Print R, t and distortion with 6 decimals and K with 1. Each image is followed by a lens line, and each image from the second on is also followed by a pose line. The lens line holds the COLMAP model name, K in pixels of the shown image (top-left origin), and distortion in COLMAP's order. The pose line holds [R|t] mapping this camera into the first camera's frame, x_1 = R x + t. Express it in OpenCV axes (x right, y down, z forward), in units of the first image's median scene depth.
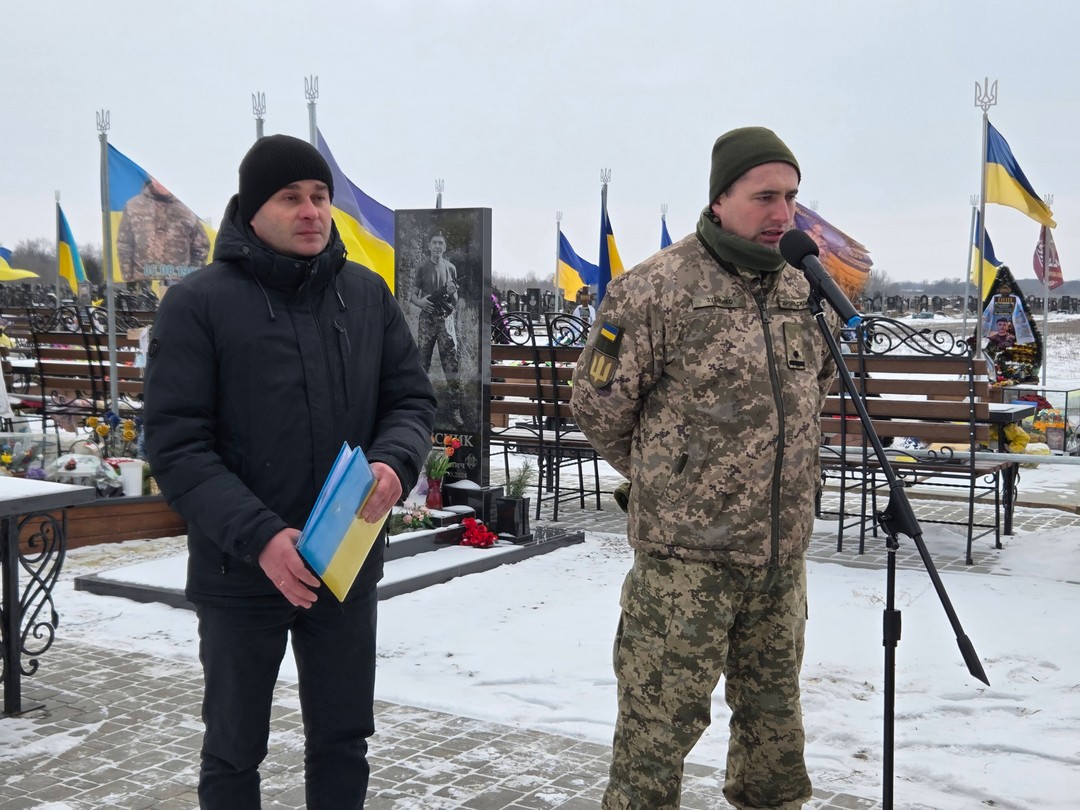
lens RADIAL K [[1417.5, 0, 543.0], [0, 1417.5, 400.5], [0, 0, 1]] dist [0.104729, -0.054080]
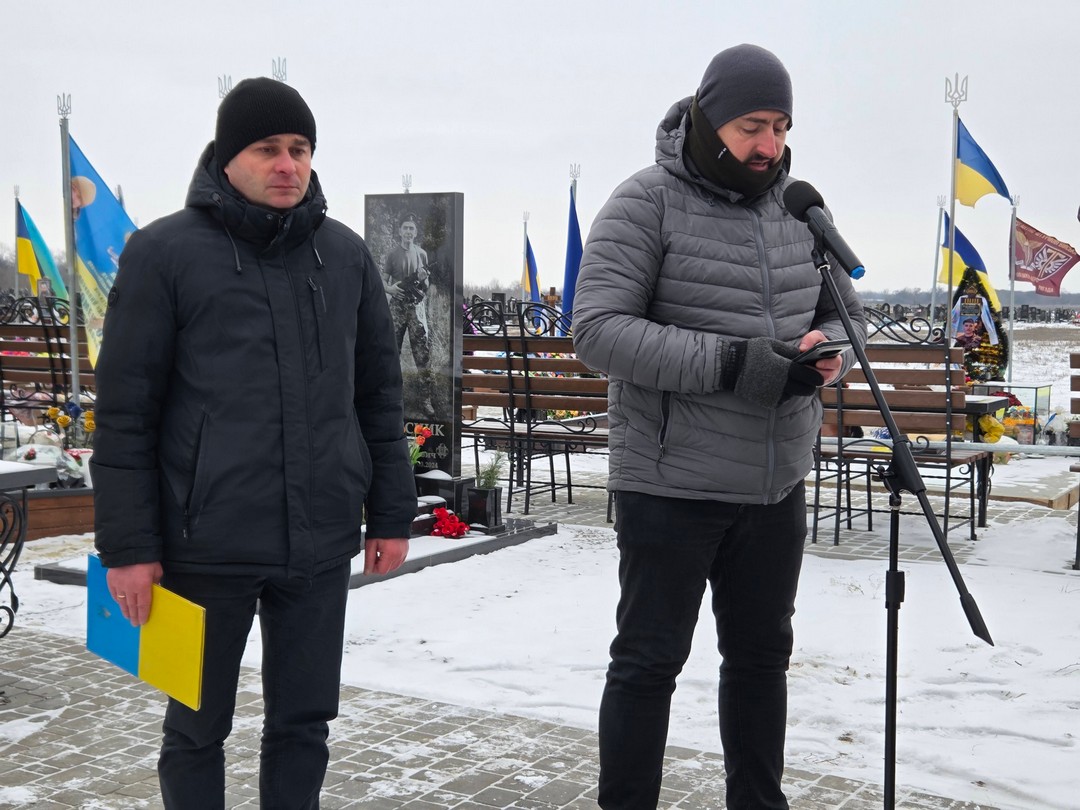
lens RADIAL K [[1419.3, 0, 540.0], [0, 1419.3, 405.0], [0, 0, 1]] dist [0.090546, -0.001227]
pose [[0.999720, 0.002356, 0.023564, -0.006451], [-0.002302, 0.999995, -0.002300, 0.013792], [-0.023569, 0.002246, 0.999720, 0.015877]]
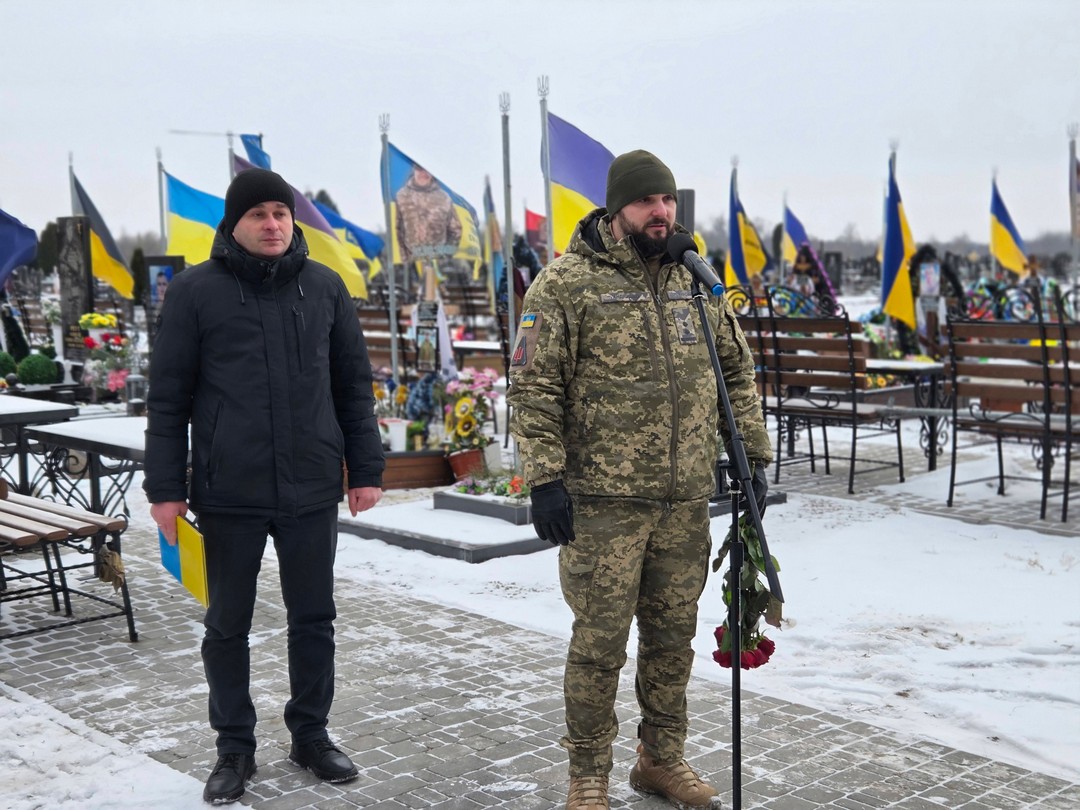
lens RADIAL K [[1426.2, 0, 537.4], [0, 1426.2, 377.4], [0, 0, 1]] dist [0.107299, 0.005997]
pose [[0.961502, 0.003294, -0.274777, 0.153200], [-0.001730, 0.999981, 0.005934, 0.000939], [0.274792, -0.005230, 0.961490, -0.078011]]
